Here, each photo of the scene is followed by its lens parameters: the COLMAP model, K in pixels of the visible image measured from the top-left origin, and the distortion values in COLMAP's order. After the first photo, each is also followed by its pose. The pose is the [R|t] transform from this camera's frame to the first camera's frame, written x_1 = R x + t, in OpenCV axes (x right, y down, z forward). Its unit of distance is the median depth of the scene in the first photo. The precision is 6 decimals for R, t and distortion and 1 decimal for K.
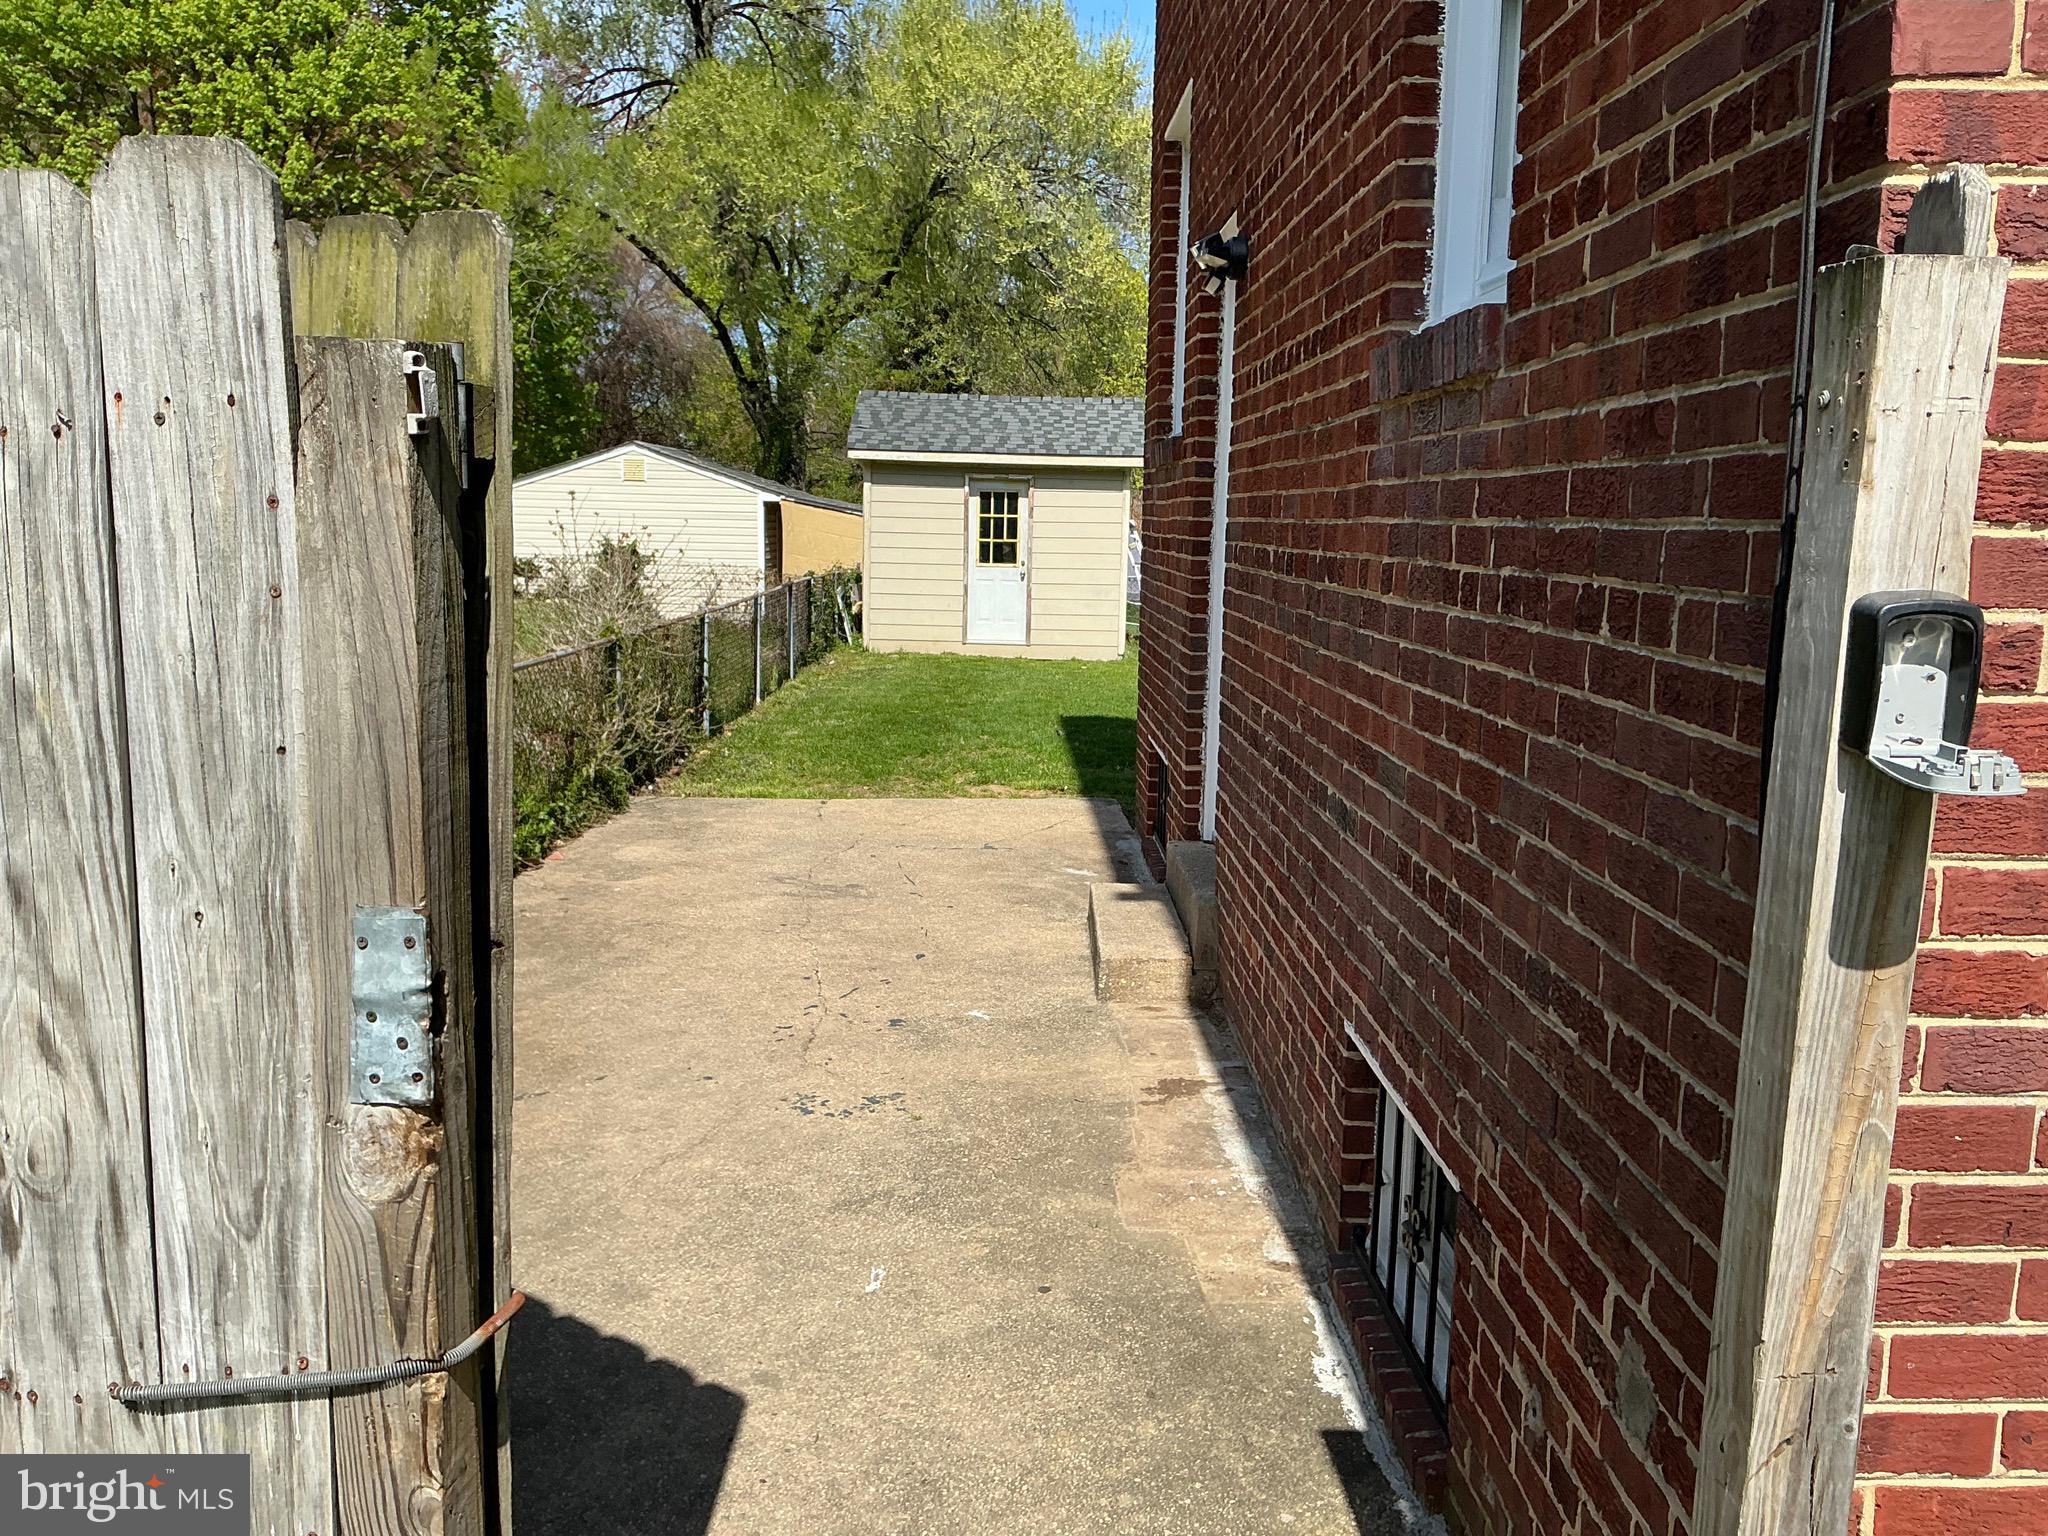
lens RADIAL K [[1691.6, 0, 1018.2], [0, 1691.6, 778.5], [0, 0, 1]] dist [0.026338, -0.079056]
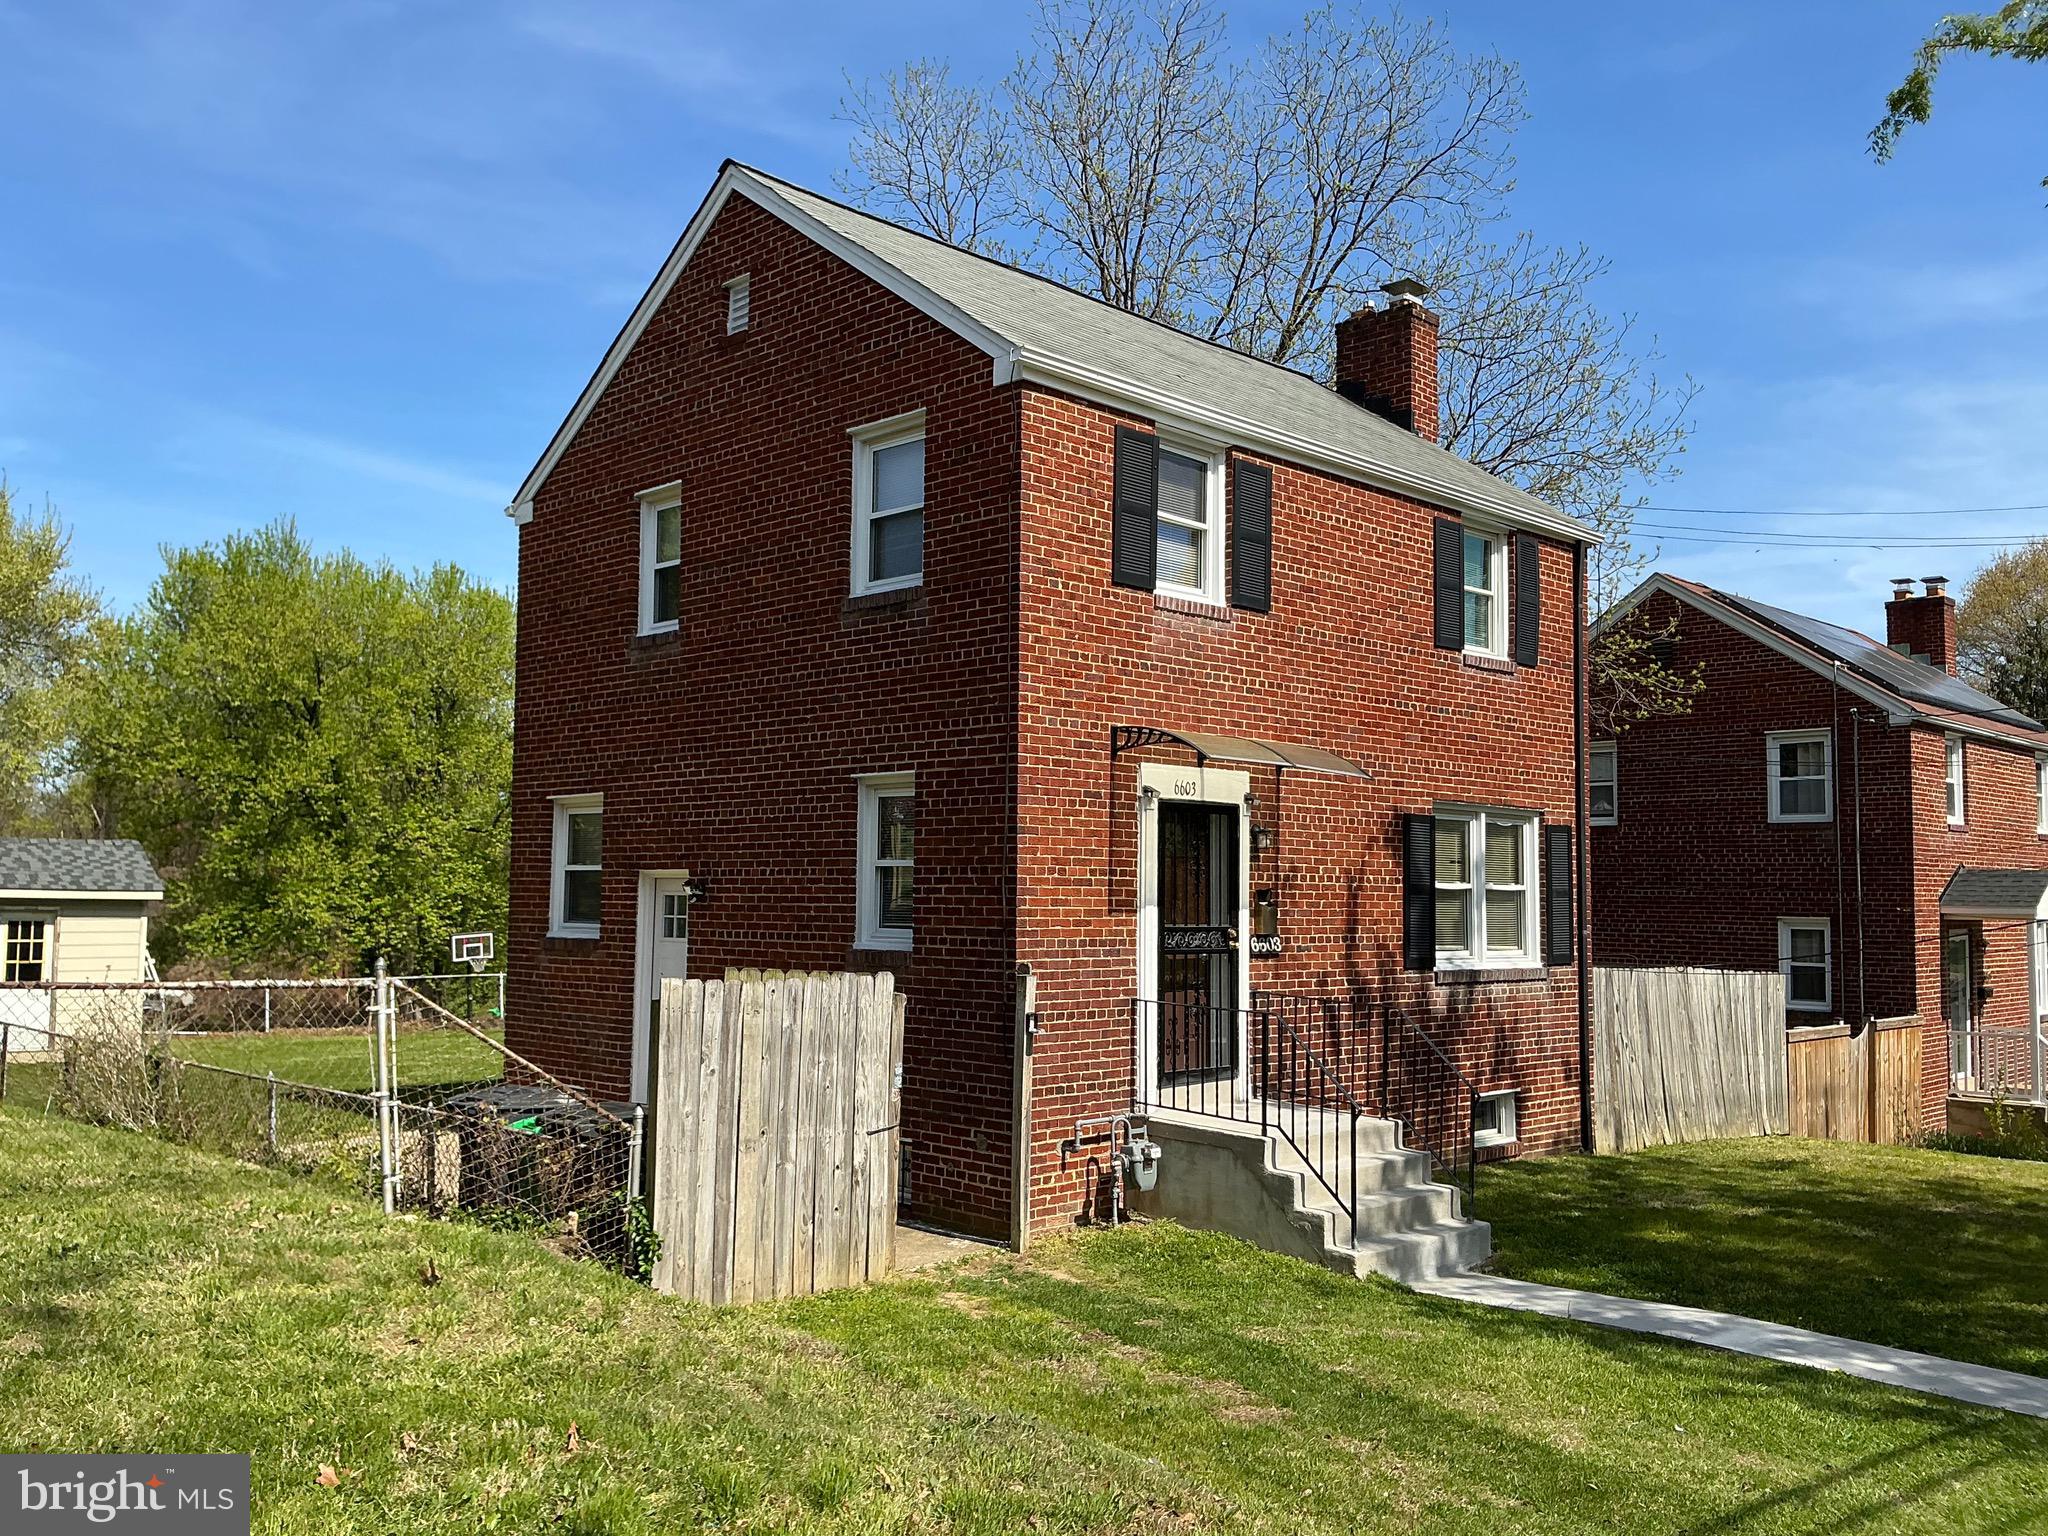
lens RADIAL K [[1691.6, 0, 1026.6], [0, 1691.6, 765.3], [0, 0, 1]] dist [0.026338, -0.079056]
pose [[0.715380, 0.039909, 0.697595, -0.842893], [0.115063, 0.978009, -0.173948, 0.024858], [-0.689196, 0.204707, 0.695056, -0.798516]]
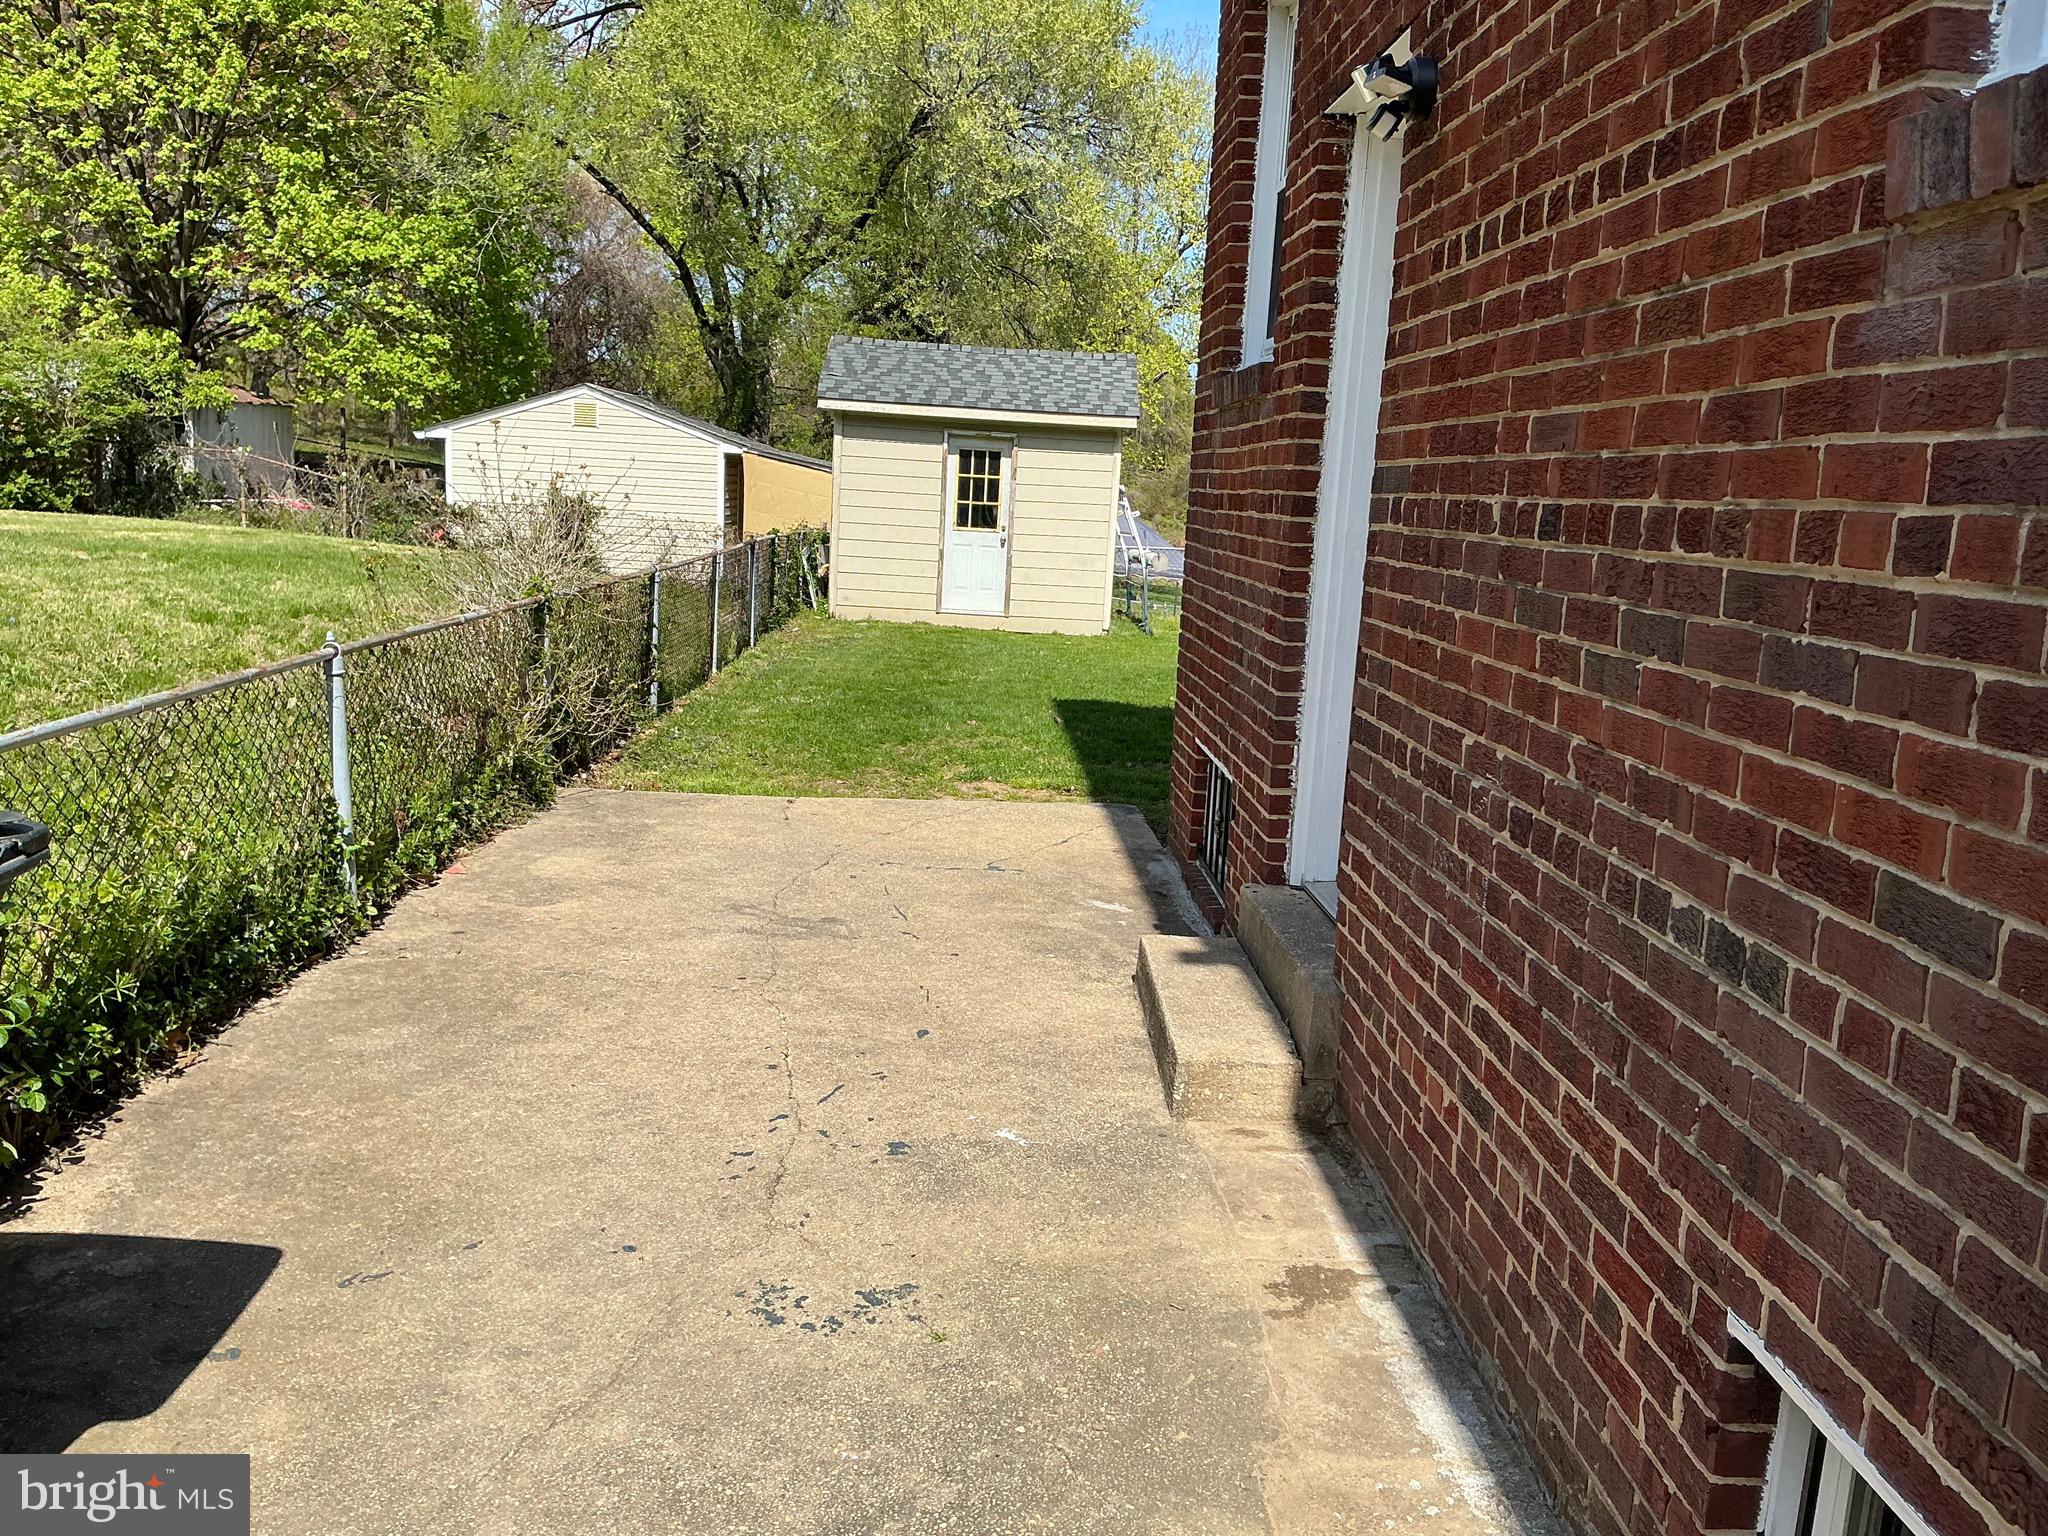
lens RADIAL K [[1691.6, 0, 1028.0], [0, 1691.6, 769.0], [0, 0, 1]] dist [0.026338, -0.079056]
pose [[0.999094, 0.026830, 0.033024, -0.027648], [-0.027253, 0.999551, 0.012416, -0.017081], [-0.032676, -0.013305, 0.999377, 0.172866]]
